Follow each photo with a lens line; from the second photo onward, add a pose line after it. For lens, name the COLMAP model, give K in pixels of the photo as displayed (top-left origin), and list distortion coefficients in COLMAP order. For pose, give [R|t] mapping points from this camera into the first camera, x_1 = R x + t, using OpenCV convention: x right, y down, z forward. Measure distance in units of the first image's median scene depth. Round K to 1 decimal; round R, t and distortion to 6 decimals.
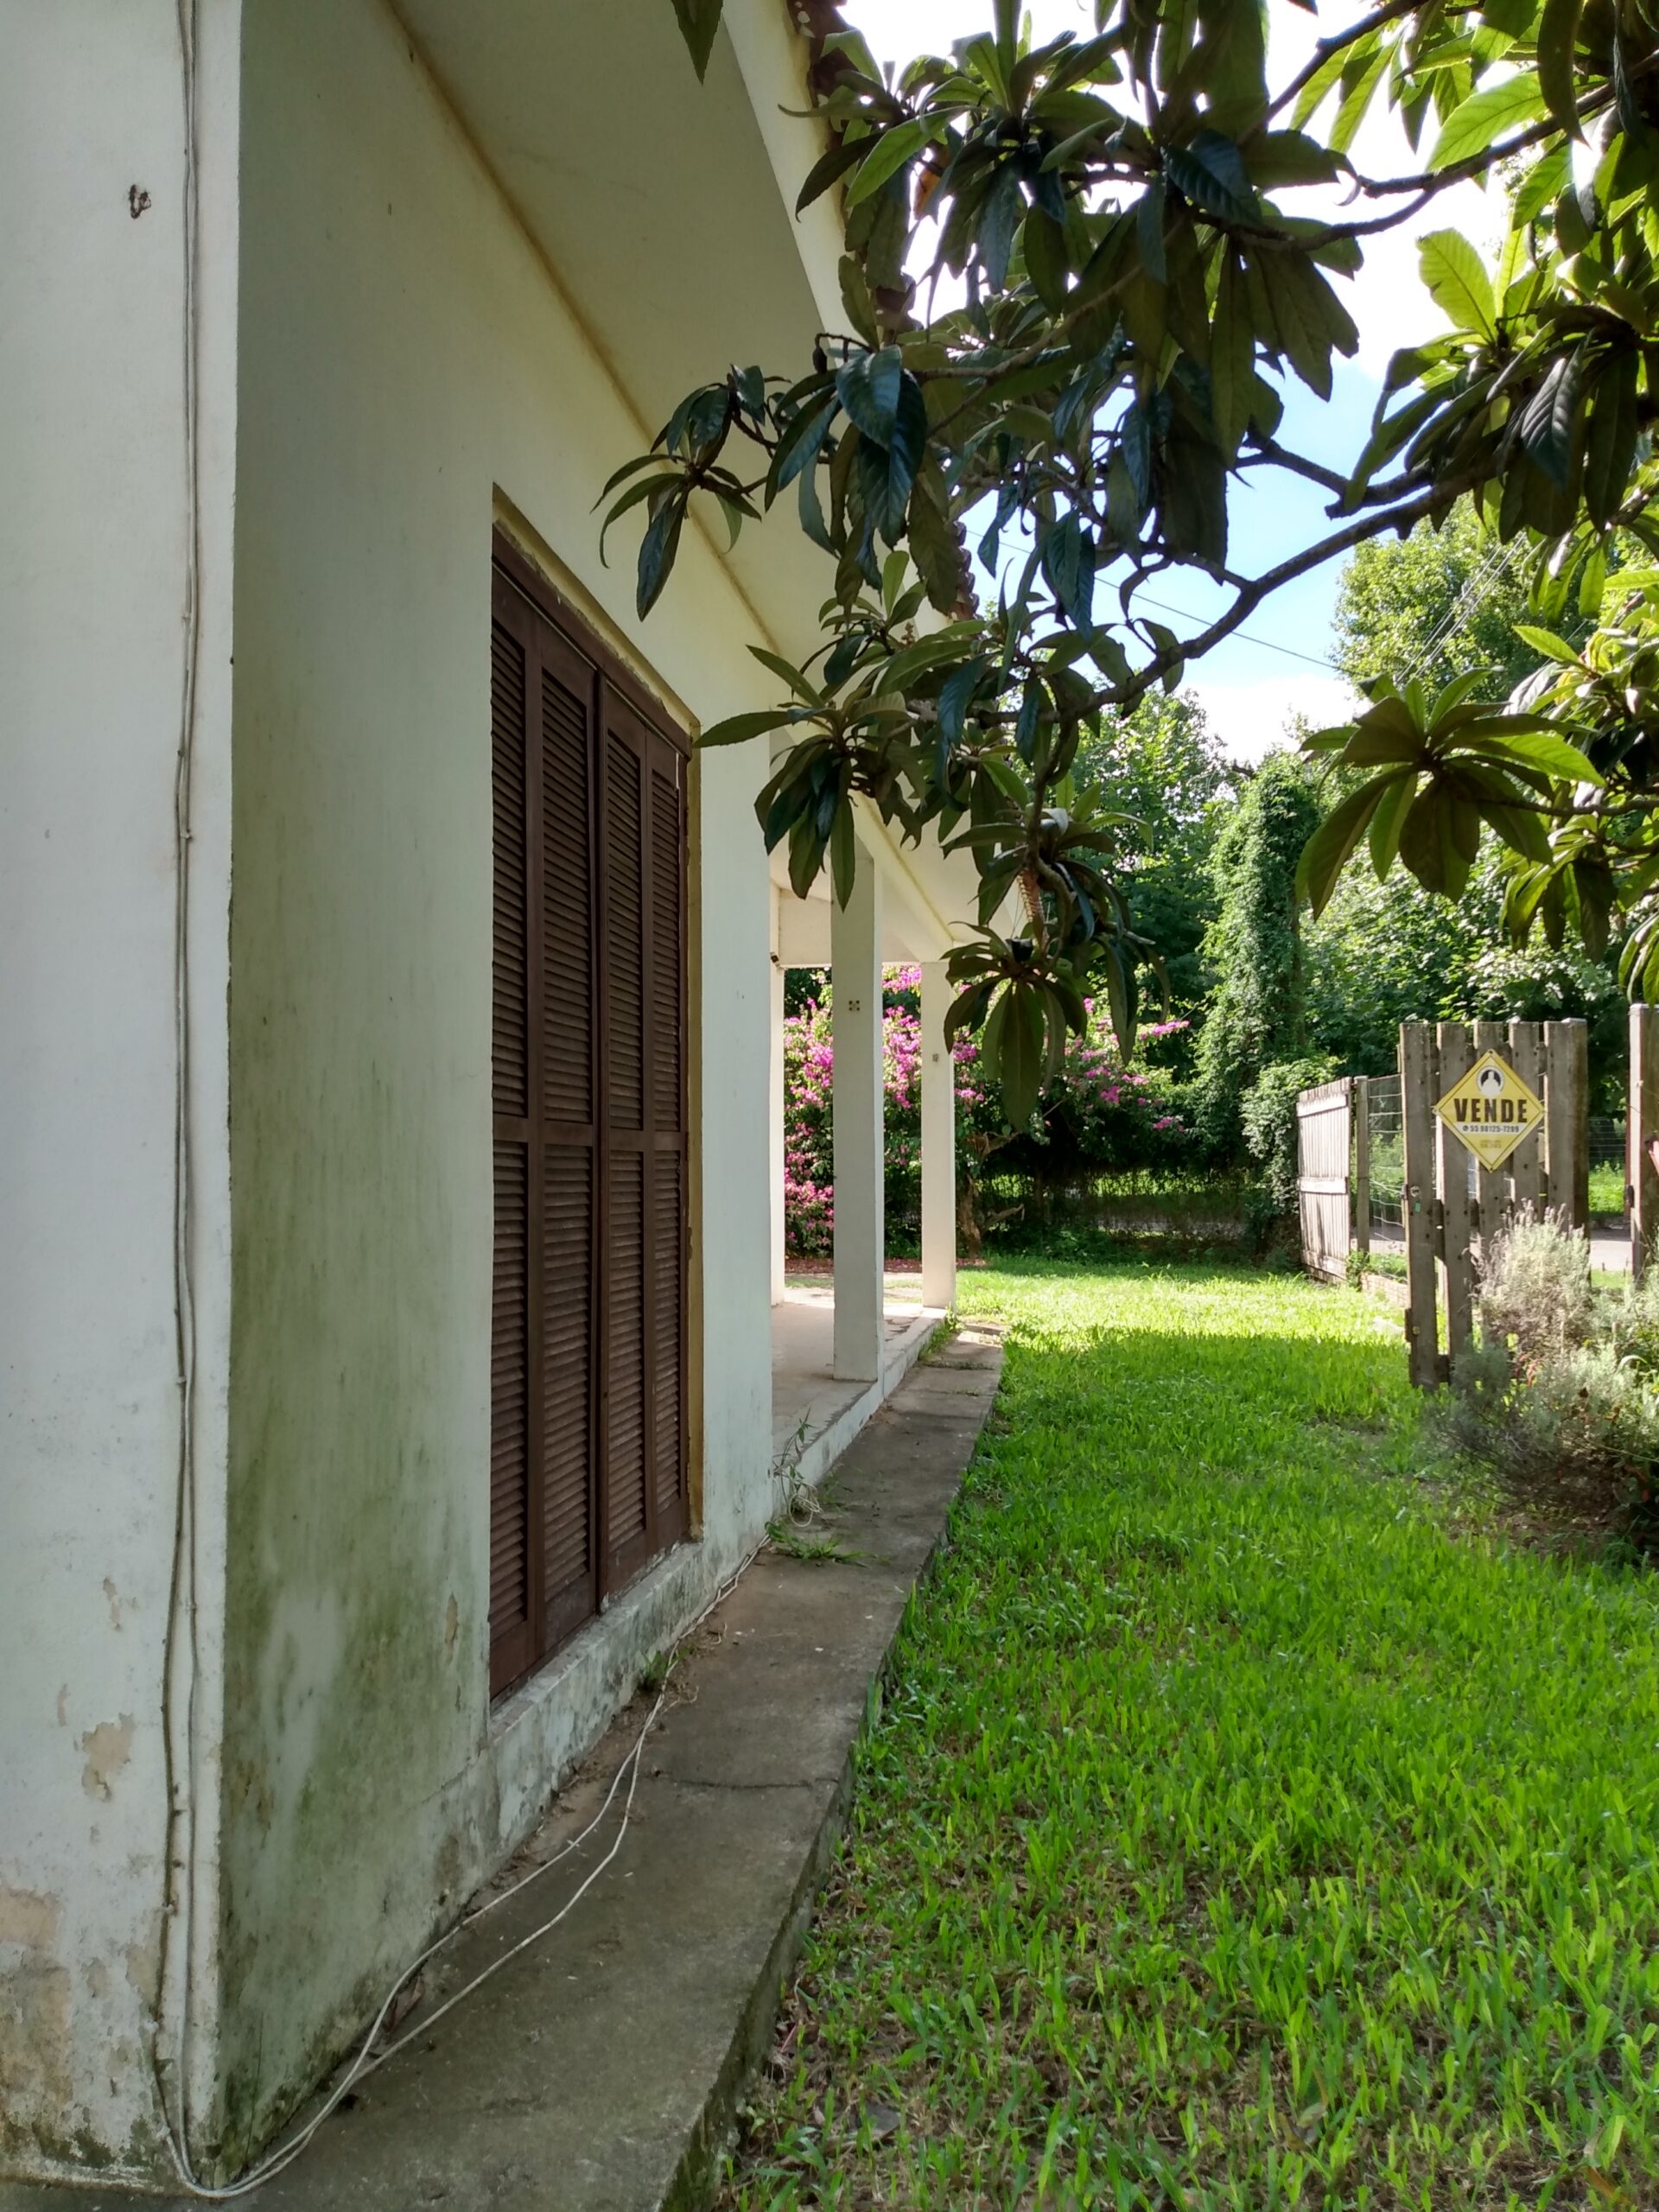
lens RADIAL K [[1688.5, 0, 829.5], [0, 1688.5, 1106.0], [0, 0, 1]] dist [0.000465, -0.035111]
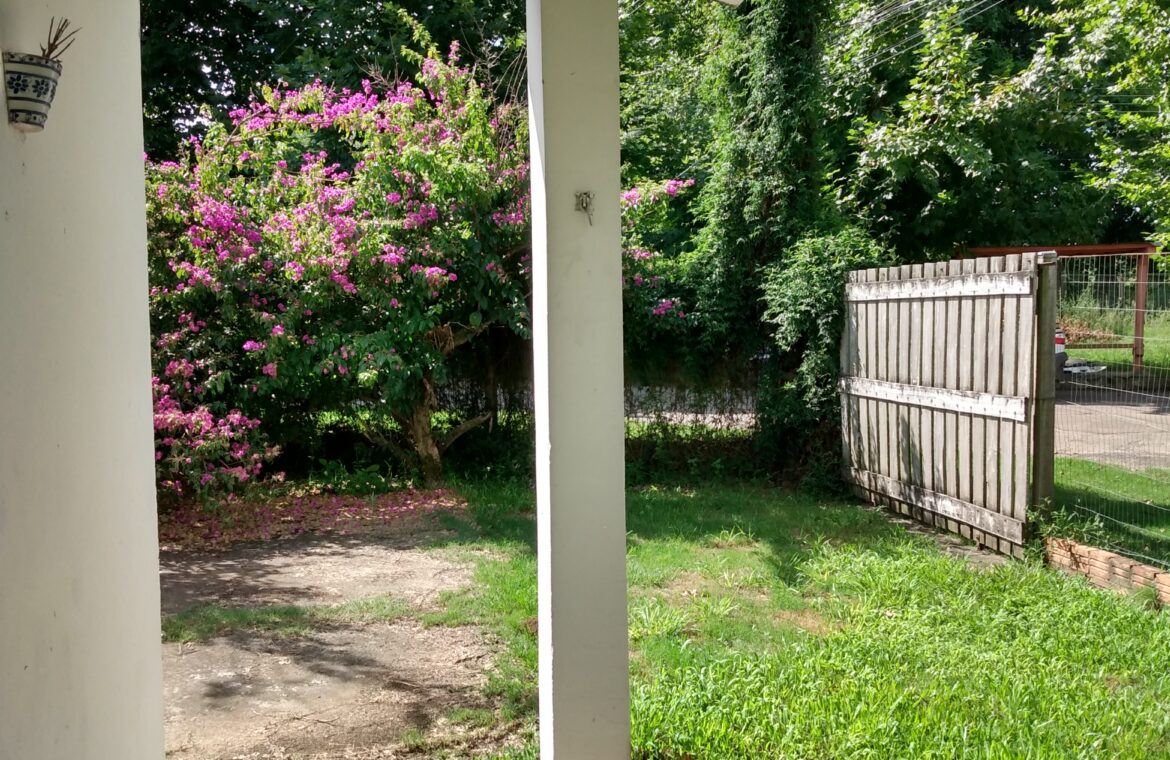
lens RADIAL K [[1134.3, 0, 564.7], [0, 1134.3, 381.5], [0, 0, 1]] dist [0.078378, -0.000558]
pose [[0.954053, -0.028648, 0.298266, -0.009768], [-0.001286, 0.995019, 0.099682, -0.009134], [-0.299635, -0.095485, 0.949263, 0.517734]]
